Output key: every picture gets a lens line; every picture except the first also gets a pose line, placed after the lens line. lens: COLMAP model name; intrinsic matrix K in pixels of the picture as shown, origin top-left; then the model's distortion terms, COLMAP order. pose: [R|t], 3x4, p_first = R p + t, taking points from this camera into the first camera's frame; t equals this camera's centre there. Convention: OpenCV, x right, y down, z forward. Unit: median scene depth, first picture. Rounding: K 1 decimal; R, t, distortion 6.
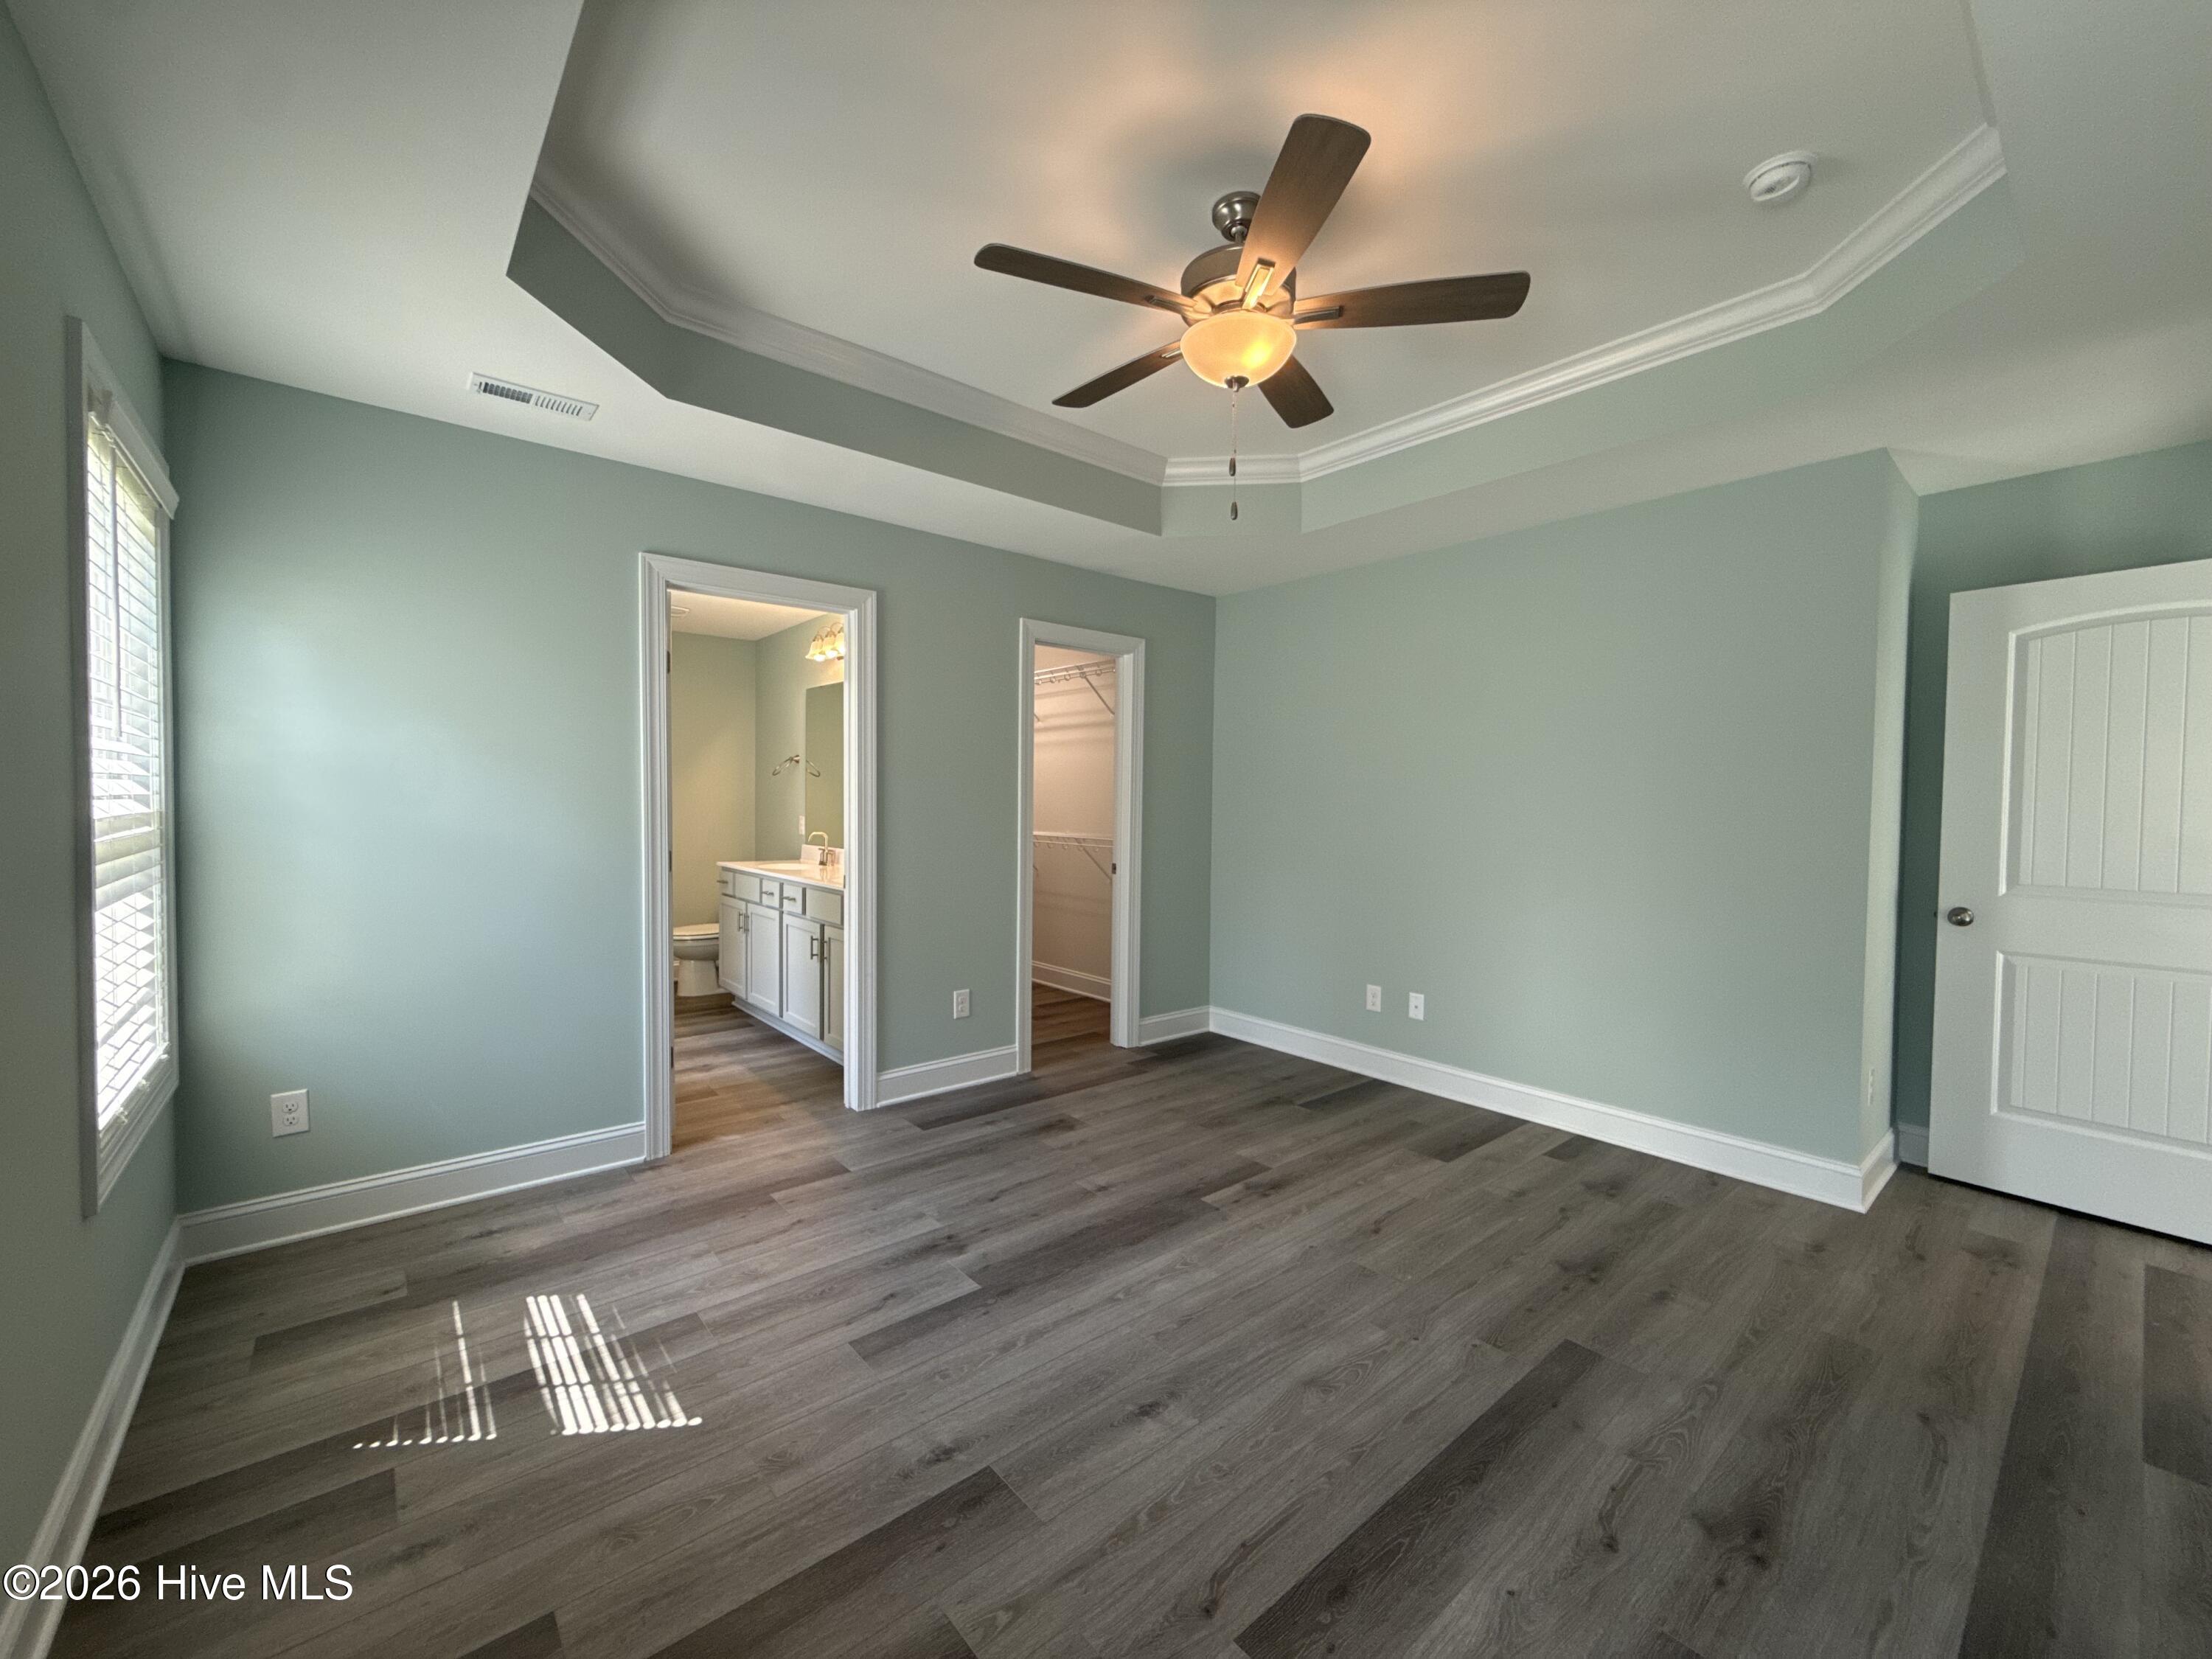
lens RADIAL K [[883.2, 0, 1103.9], [0, 883.2, 826.3], [0, 0, 1]] dist [-0.001606, -0.000036]
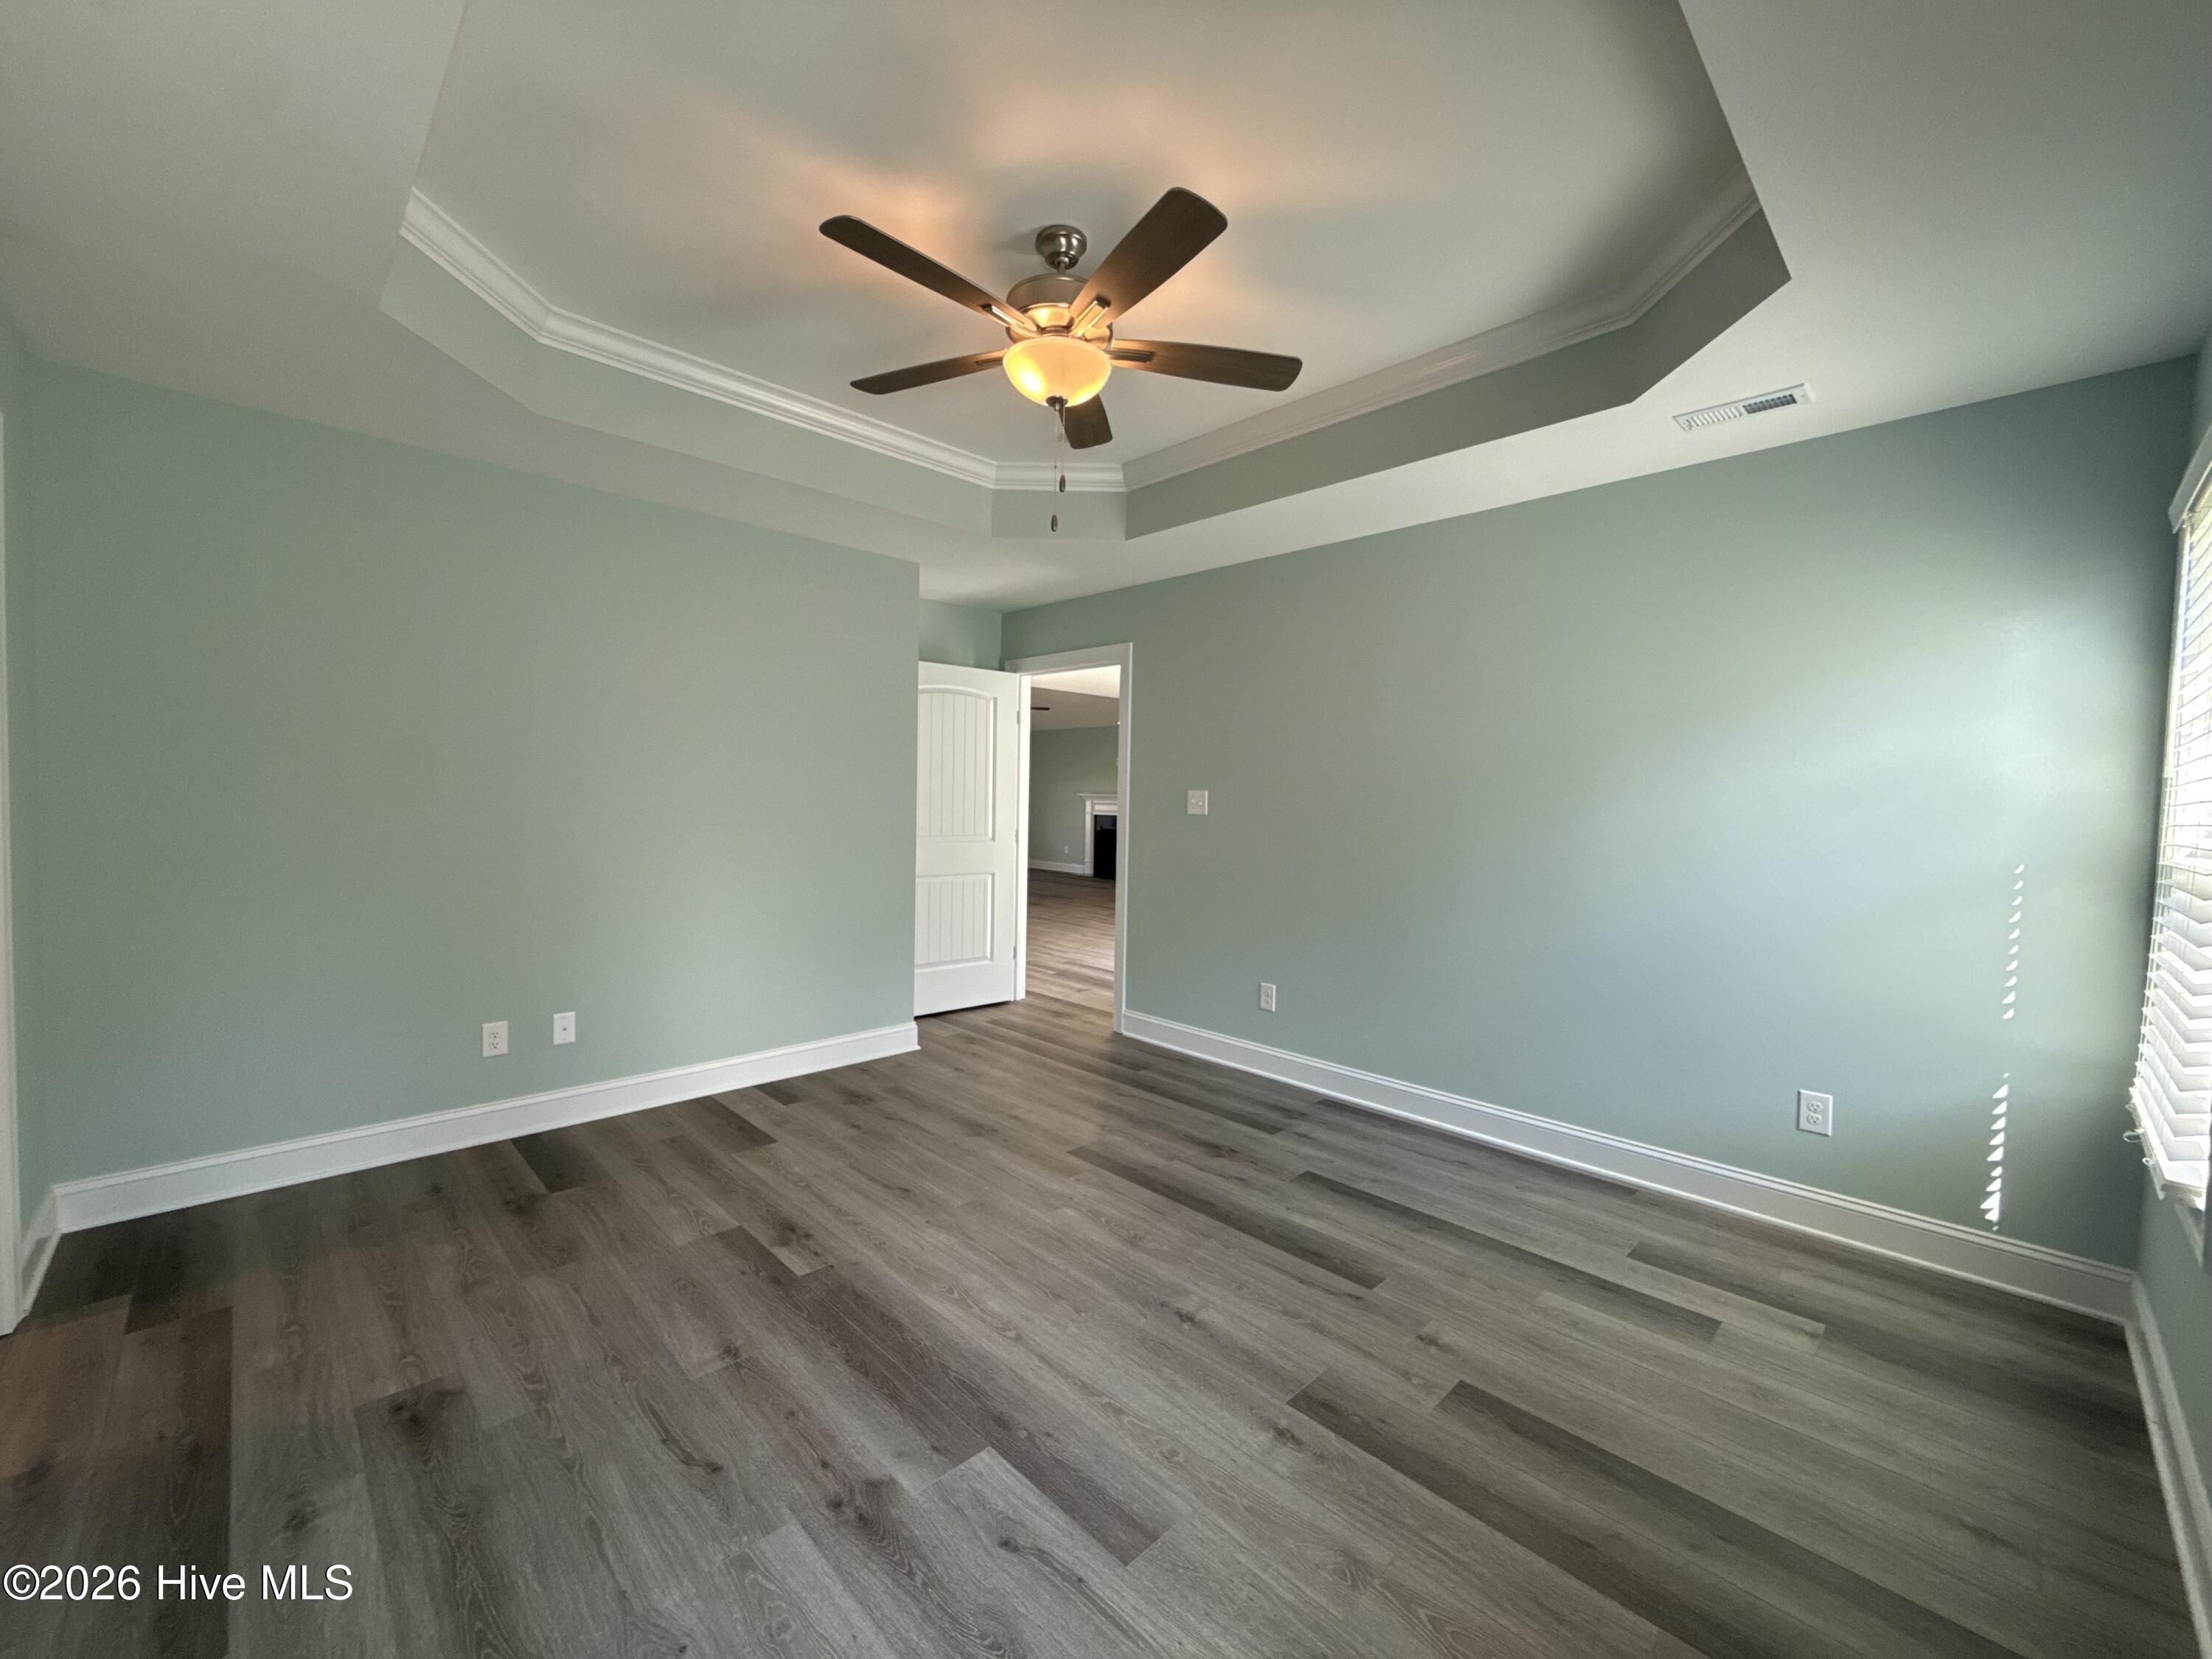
lens RADIAL K [[883.2, 0, 1090.3], [0, 883.2, 822.3], [0, 0, 1]] dist [-0.001606, -0.000036]
pose [[-0.064659, -0.041643, 0.997038, -0.690578], [0.007577, 0.999080, 0.042220, -0.030878], [-0.997879, 0.010285, -0.064284, 0.759826]]
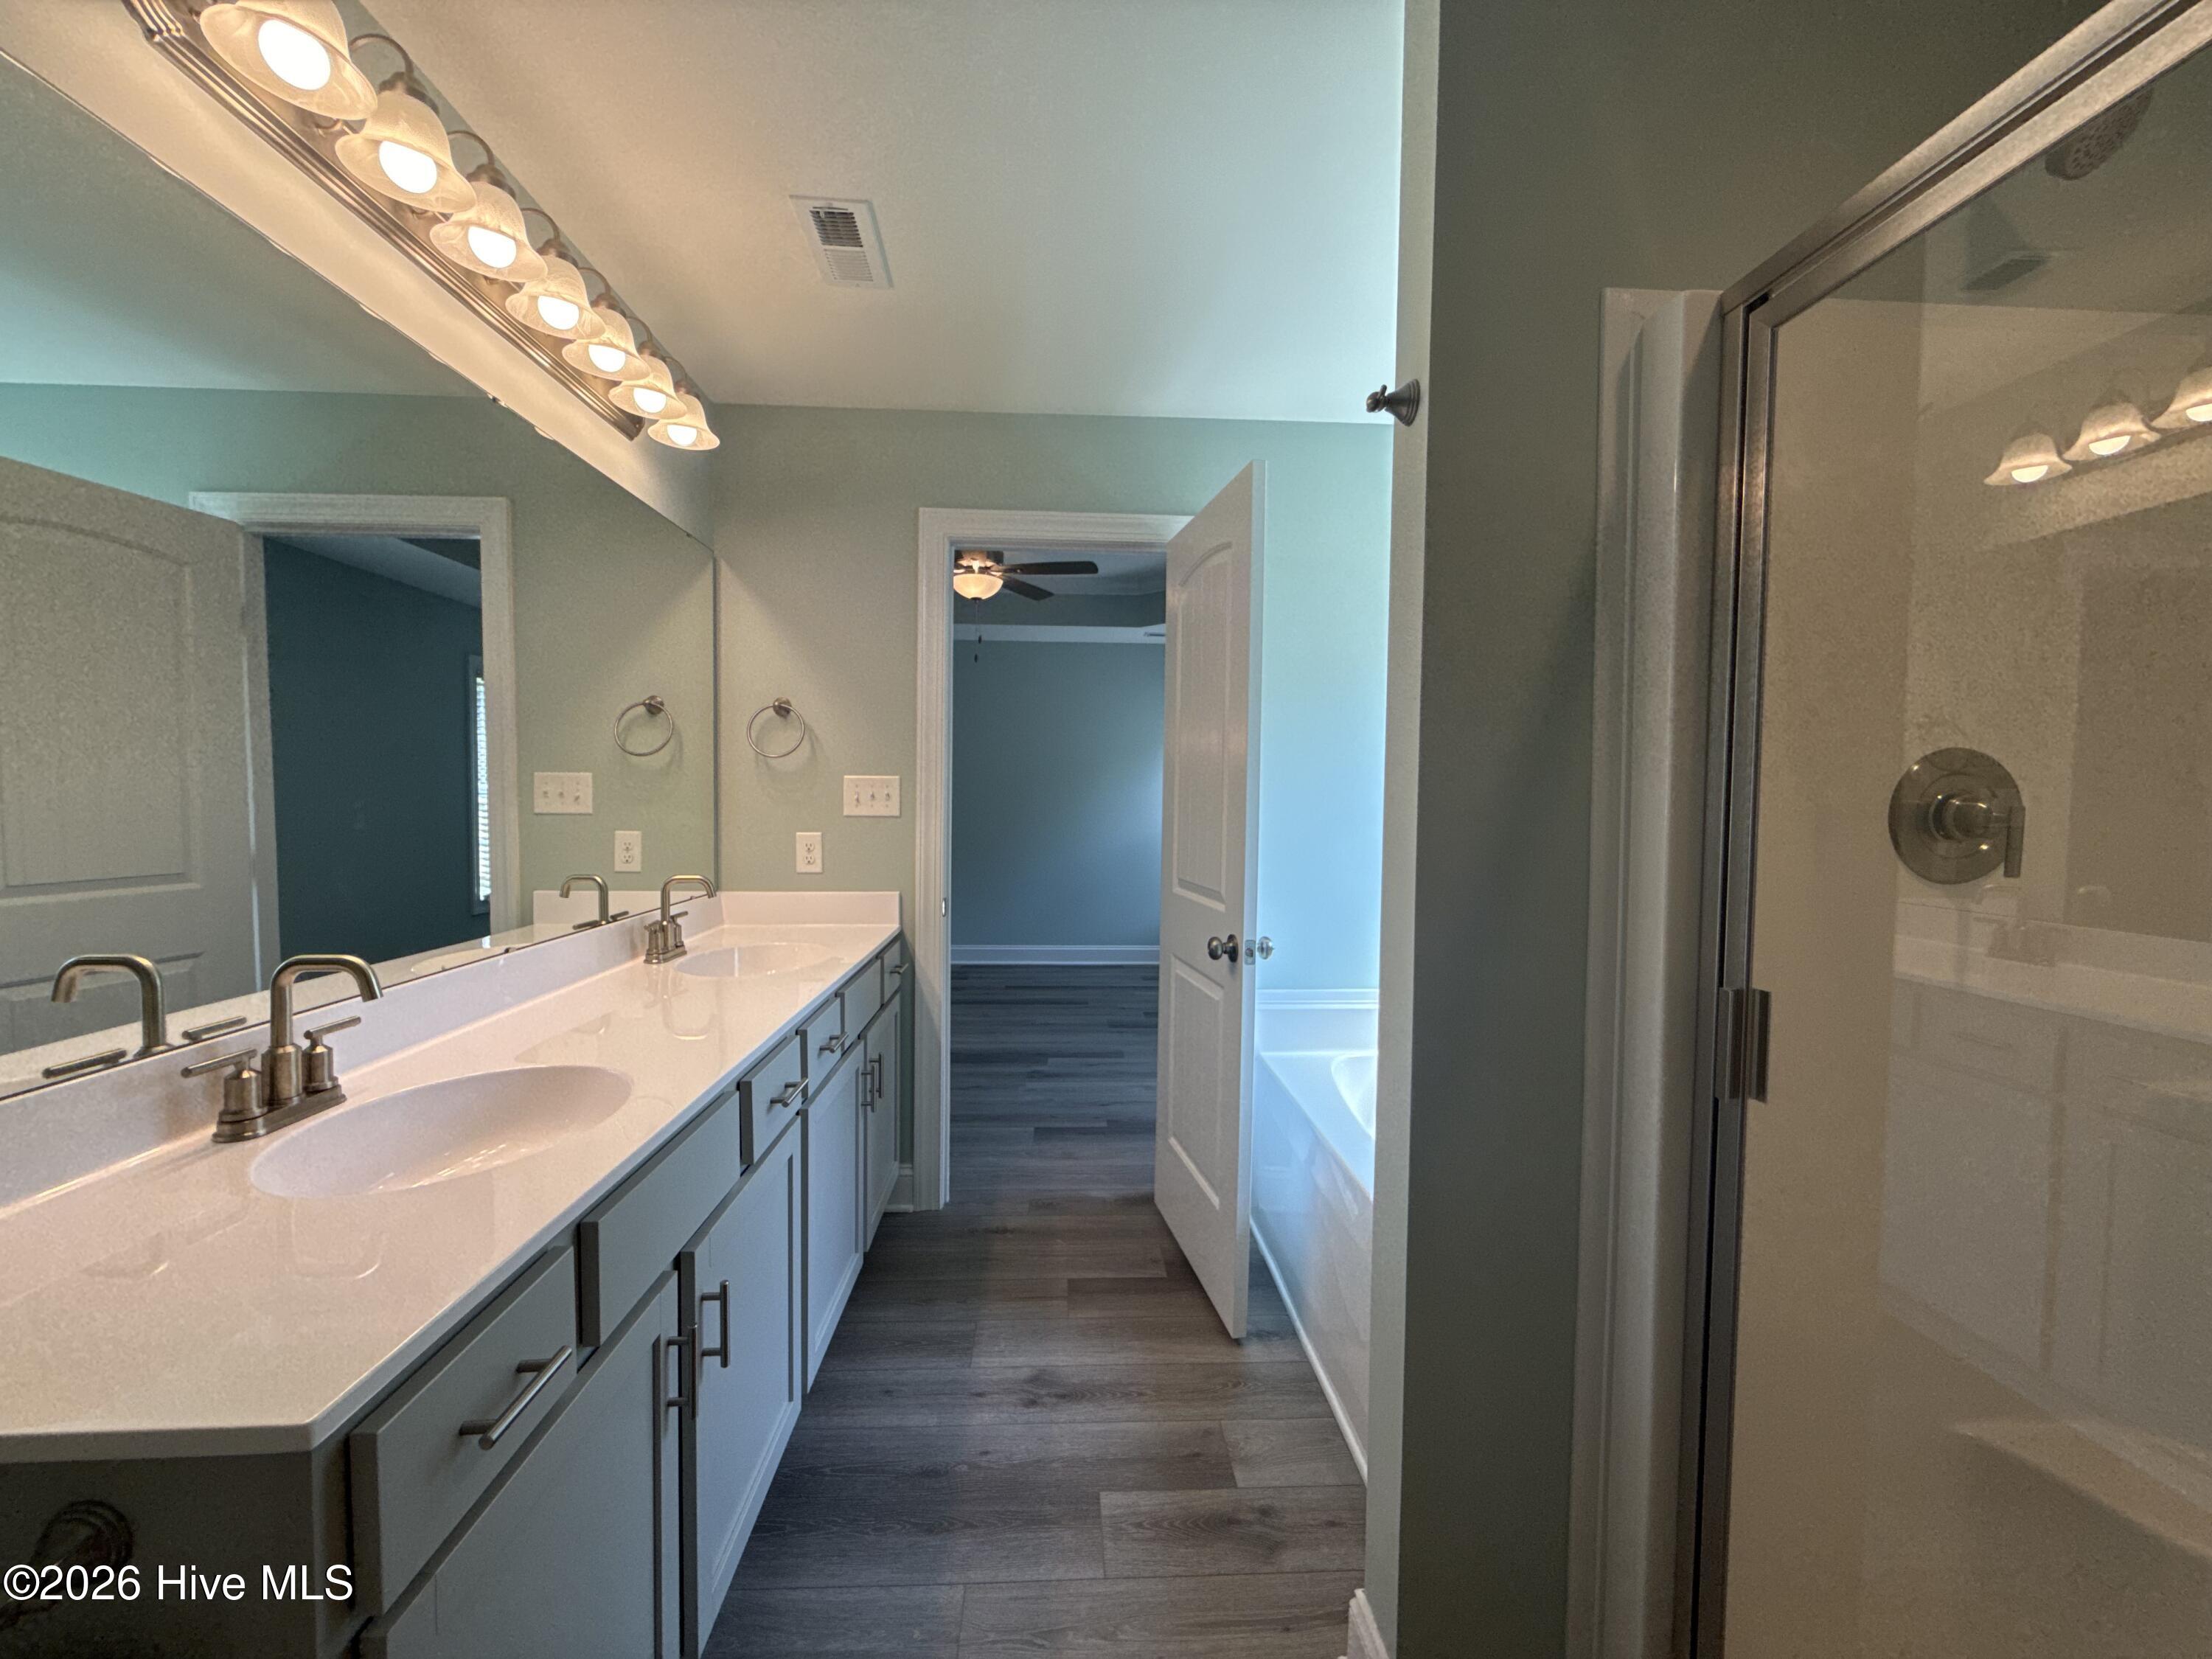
lens RADIAL K [[883.2, 0, 1101.4], [0, 883.2, 831.7], [0, 0, 1]] dist [-0.001606, -0.000036]
pose [[-0.794778, -0.041141, 0.605504, -1.050541], [0.001574, 0.997557, 0.069845, -0.061419], [-0.606898, 0.056465, -0.792771, 1.879945]]
